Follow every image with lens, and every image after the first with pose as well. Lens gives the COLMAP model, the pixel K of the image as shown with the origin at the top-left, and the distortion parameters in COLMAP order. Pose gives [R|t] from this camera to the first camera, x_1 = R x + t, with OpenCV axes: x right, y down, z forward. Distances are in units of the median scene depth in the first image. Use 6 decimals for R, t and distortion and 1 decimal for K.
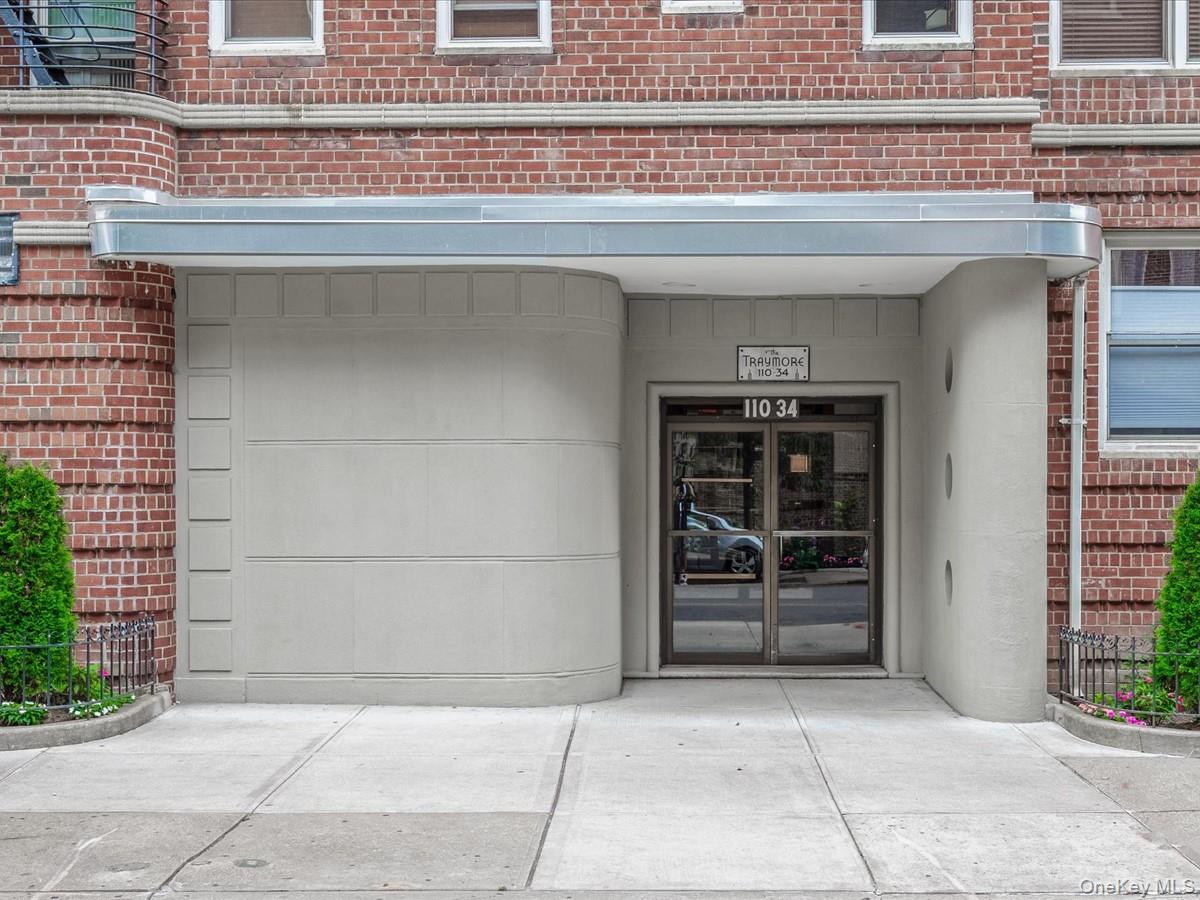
lens RADIAL K [[1778.7, 0, 600.0], [0, 1778.7, 450.0], [0, 0, 1]] dist [-0.009840, -0.019674]
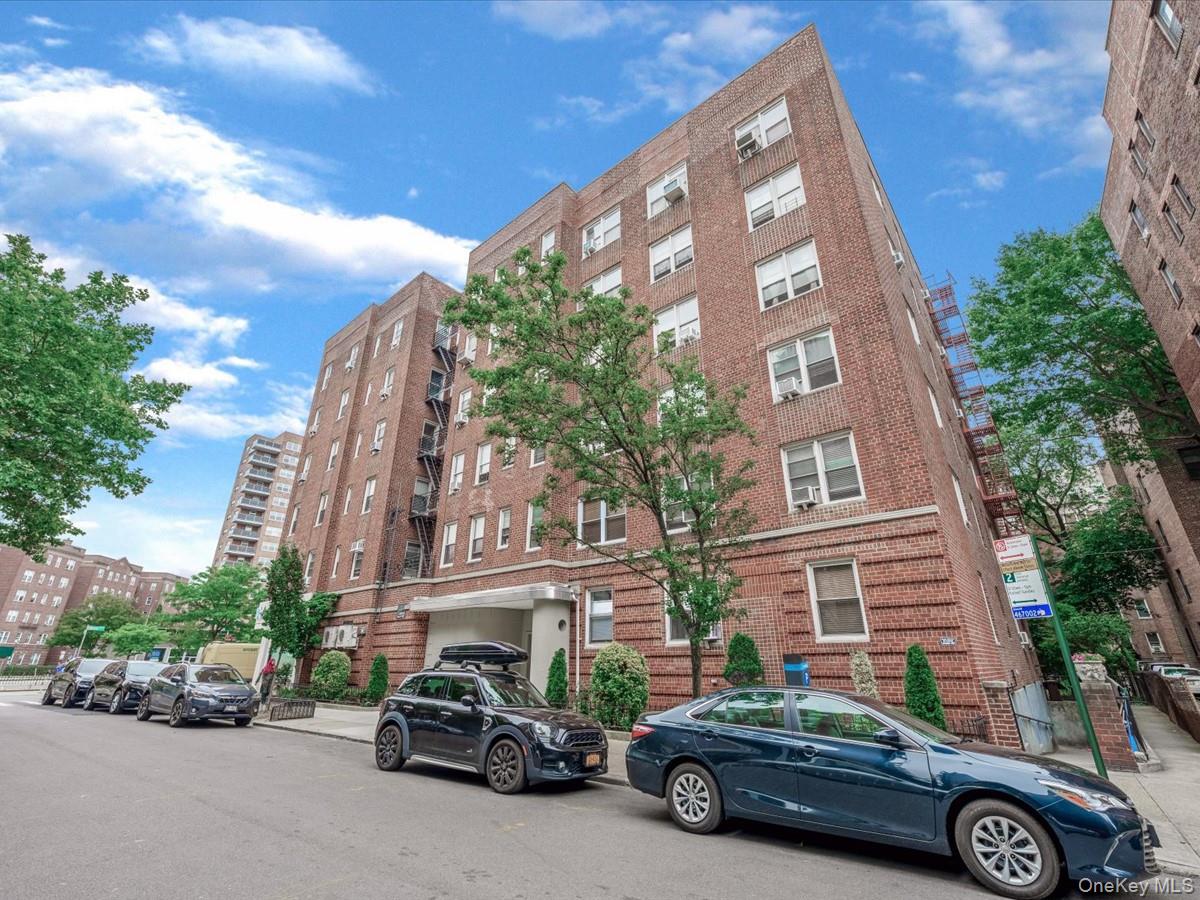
lens RADIAL K [[537.5, 0, 602.6], [0, 537.5, 444.6], [0, 0, 1]] dist [-0.000534, 0.000180]
pose [[0.776856, -0.236507, -0.583574, 1.099887], [0.023349, 0.936964, -0.348644, -0.003878], [0.629245, 0.257221, 0.733409, 0.061802]]
